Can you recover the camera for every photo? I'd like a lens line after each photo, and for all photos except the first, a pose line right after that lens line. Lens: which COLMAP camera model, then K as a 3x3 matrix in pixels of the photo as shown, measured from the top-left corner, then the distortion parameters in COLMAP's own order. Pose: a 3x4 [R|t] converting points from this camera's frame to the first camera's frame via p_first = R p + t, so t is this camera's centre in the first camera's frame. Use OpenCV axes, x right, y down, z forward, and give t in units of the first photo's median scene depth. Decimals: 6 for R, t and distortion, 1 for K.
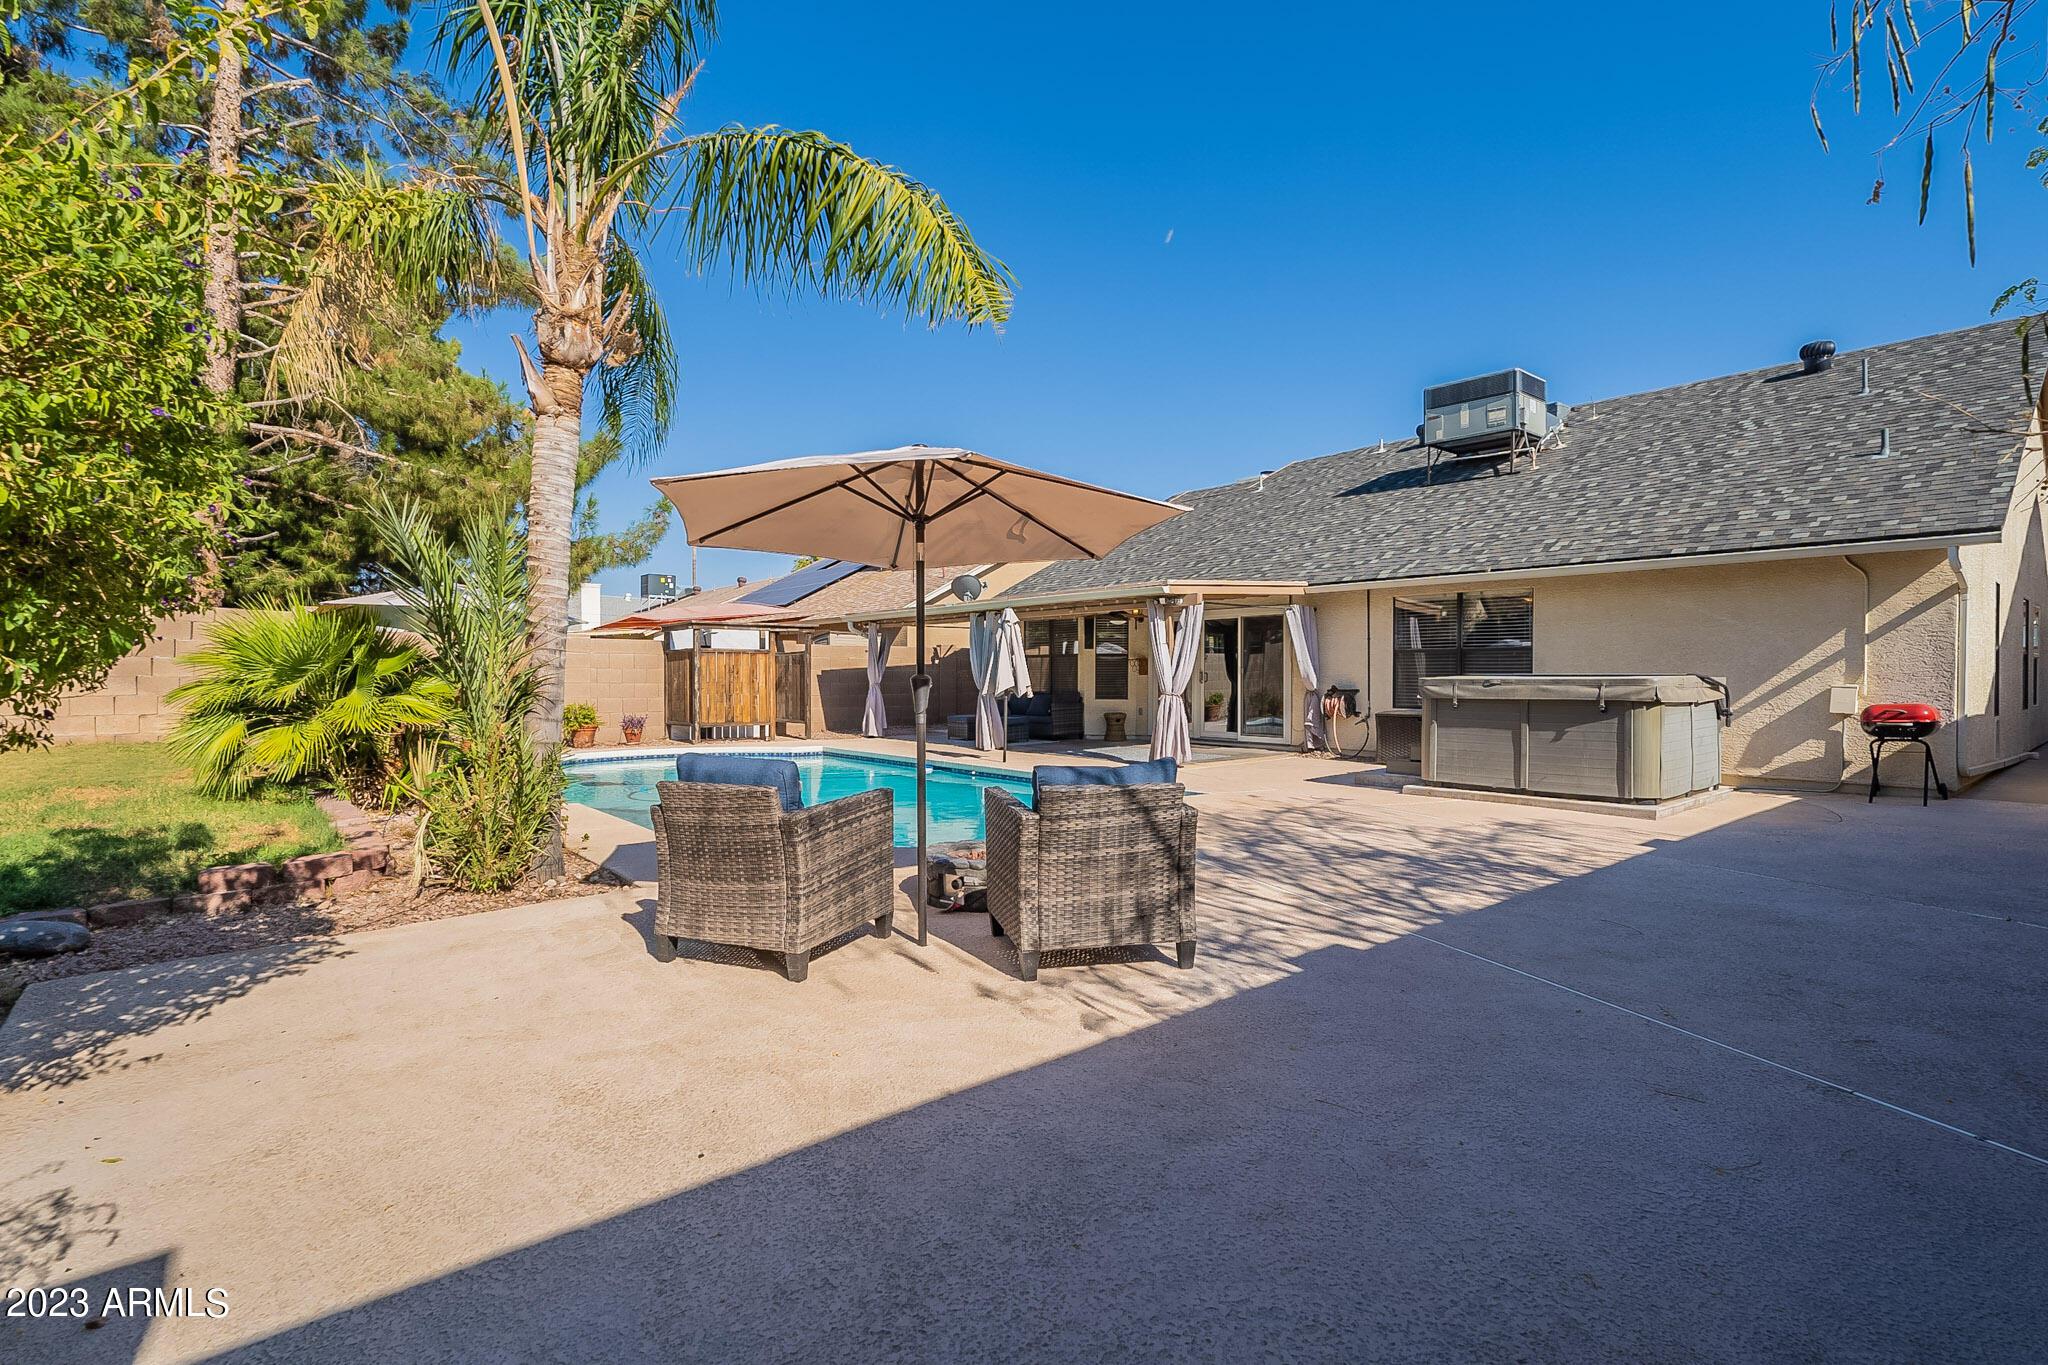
lens RADIAL K [[940.2, 0, 1024.6], [0, 940.2, 672.4], [0, 0, 1]] dist [-0.003716, -0.000947]
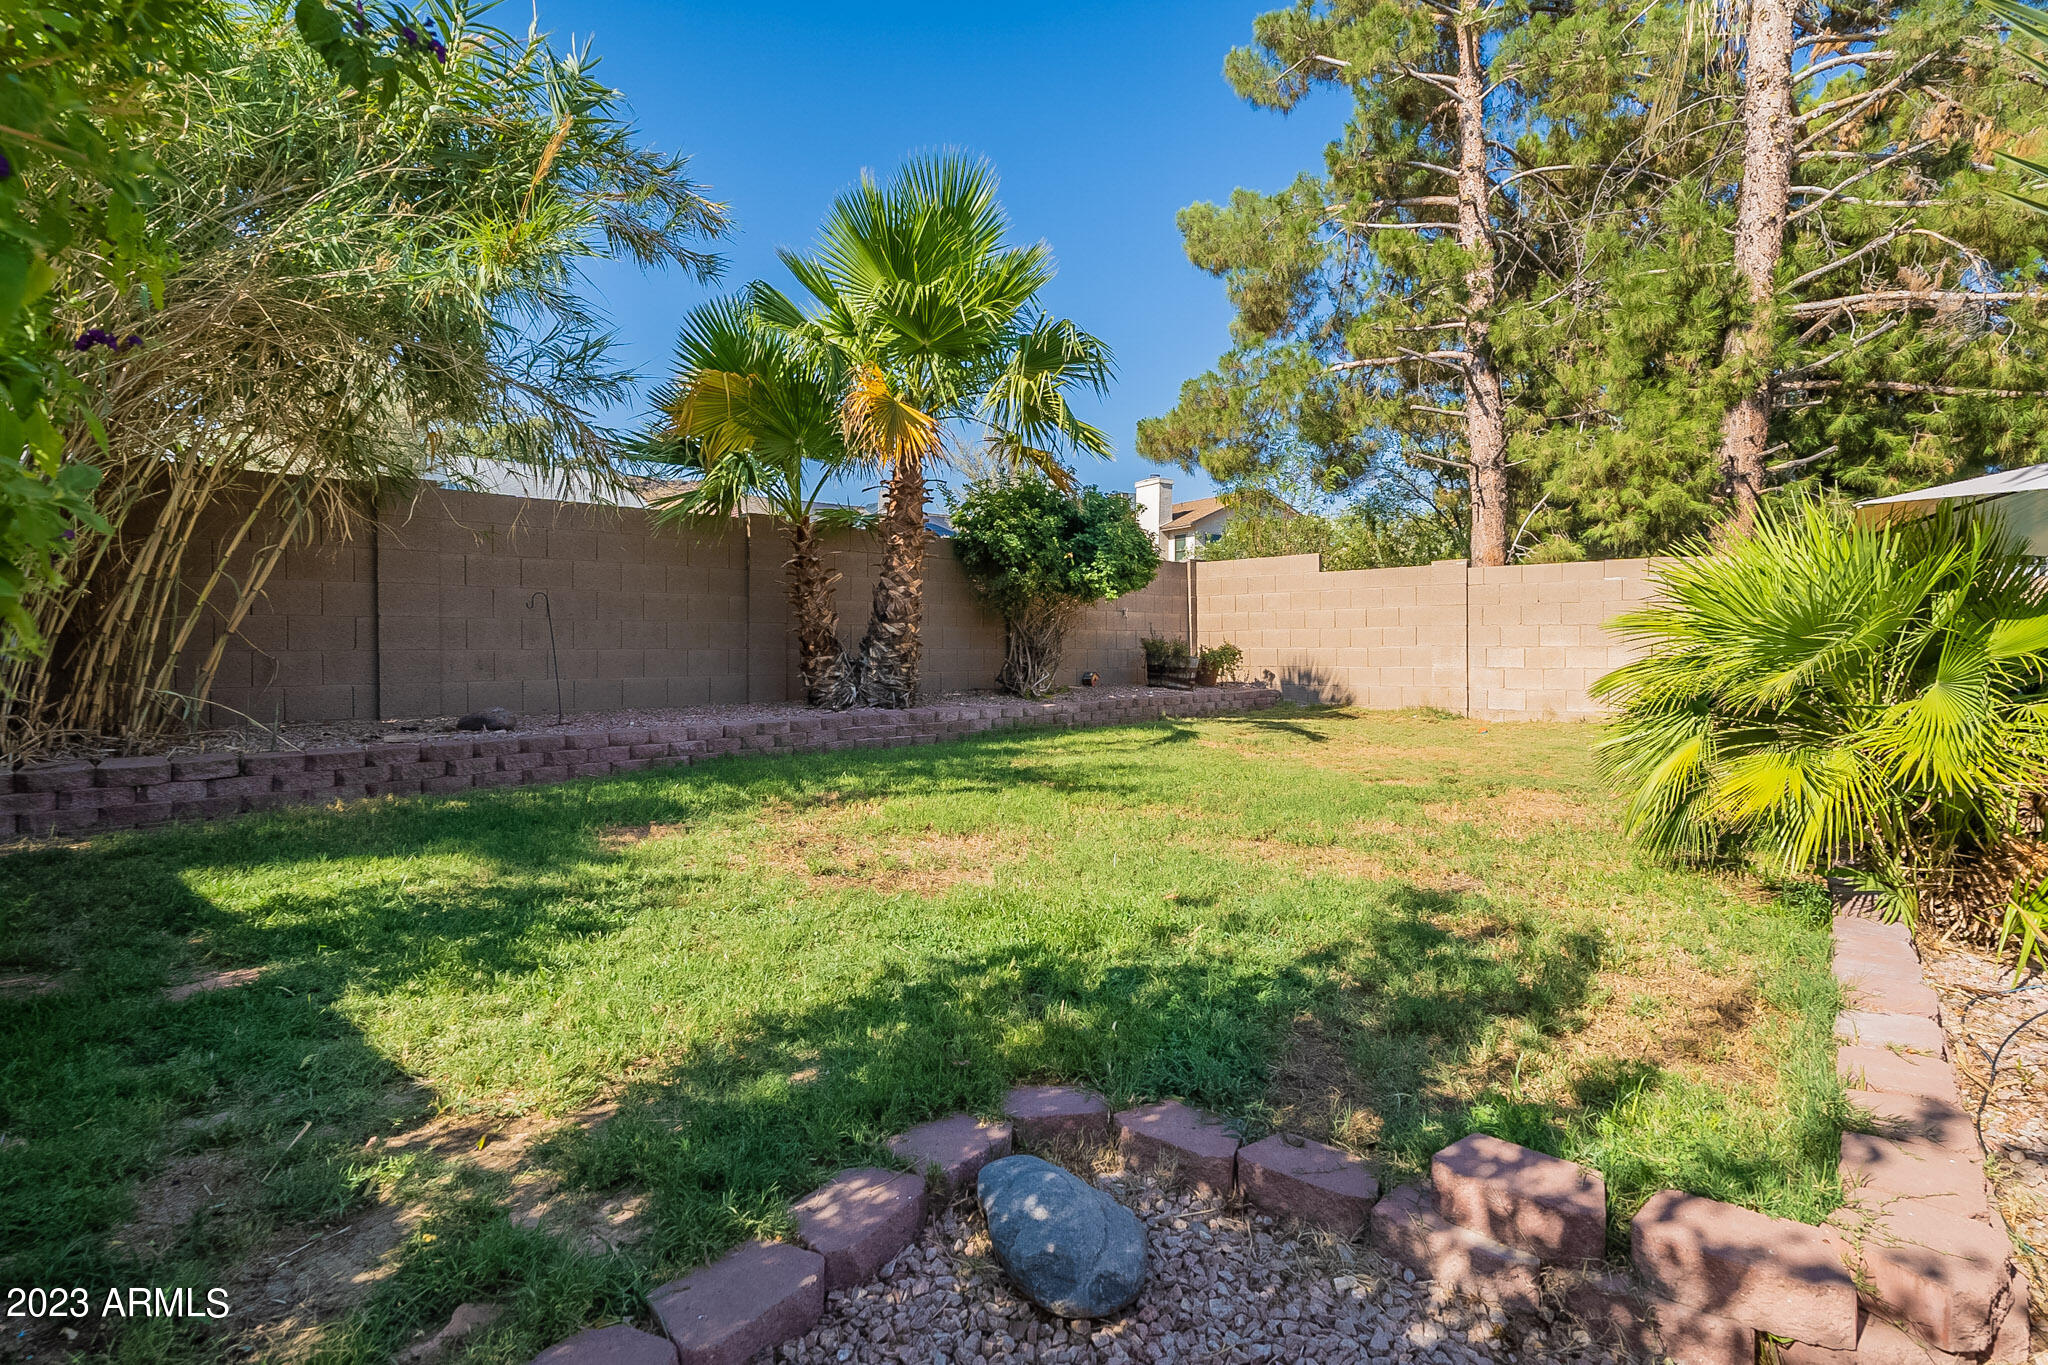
lens RADIAL K [[940.2, 0, 1024.6], [0, 940.2, 672.4], [0, 0, 1]] dist [-0.003716, -0.000947]
pose [[0.162028, 0.032779, -0.986242, -0.187984], [0.000882, 0.999443, 0.033363, -0.001410], [0.986786, -0.006276, 0.161908, 0.273510]]
